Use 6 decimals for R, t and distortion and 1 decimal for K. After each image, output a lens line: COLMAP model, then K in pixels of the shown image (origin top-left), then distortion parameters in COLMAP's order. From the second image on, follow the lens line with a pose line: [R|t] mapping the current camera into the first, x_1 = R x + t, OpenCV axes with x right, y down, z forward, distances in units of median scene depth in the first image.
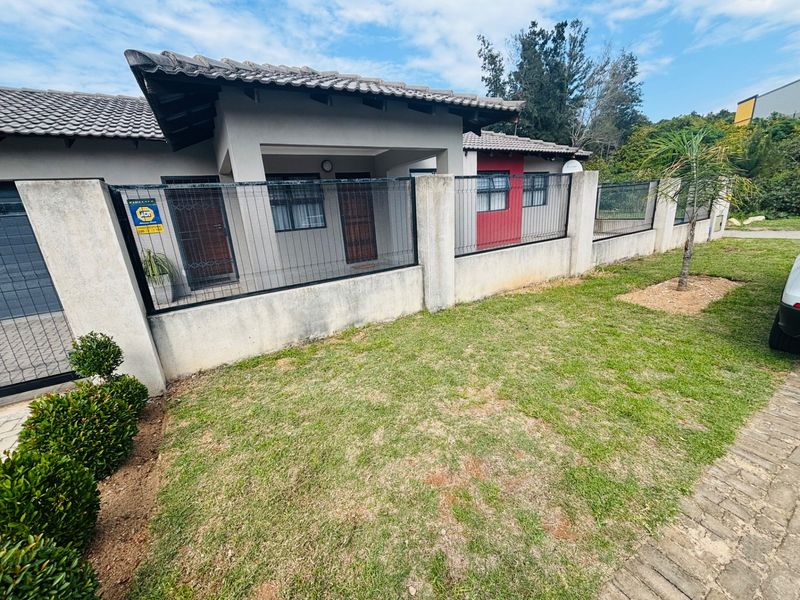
lens RADIAL K [[317.2, 0, 400.0], [0, 317.2, 300.0], [0, 0, 1]] dist [0.000915, 0.000055]
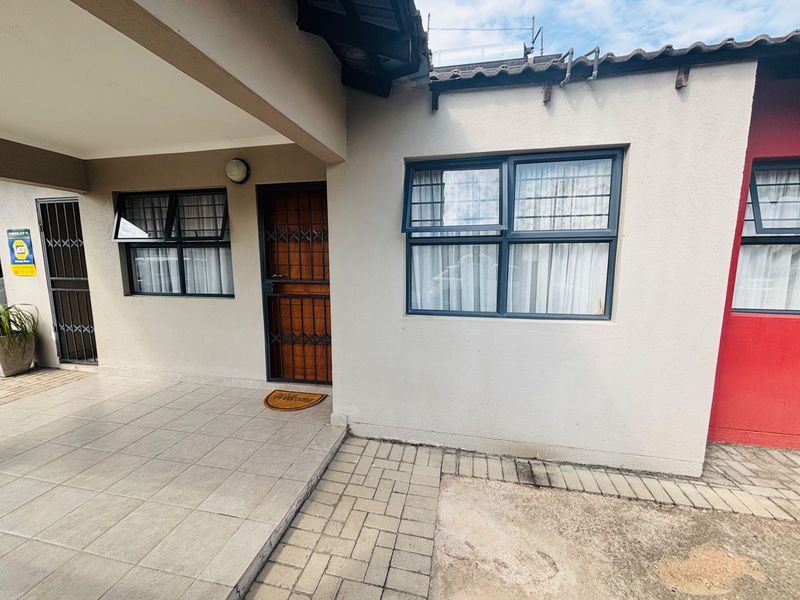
lens RADIAL K [[317.2, 0, 400.0], [0, 317.2, 300.0], [0, 0, 1]] dist [0.000915, 0.000055]
pose [[0.736412, 0.154641, -0.658622, 0.269785], [-0.244541, 0.968546, -0.046014, -0.272118], [0.630790, 0.194946, 0.751066, 0.823229]]
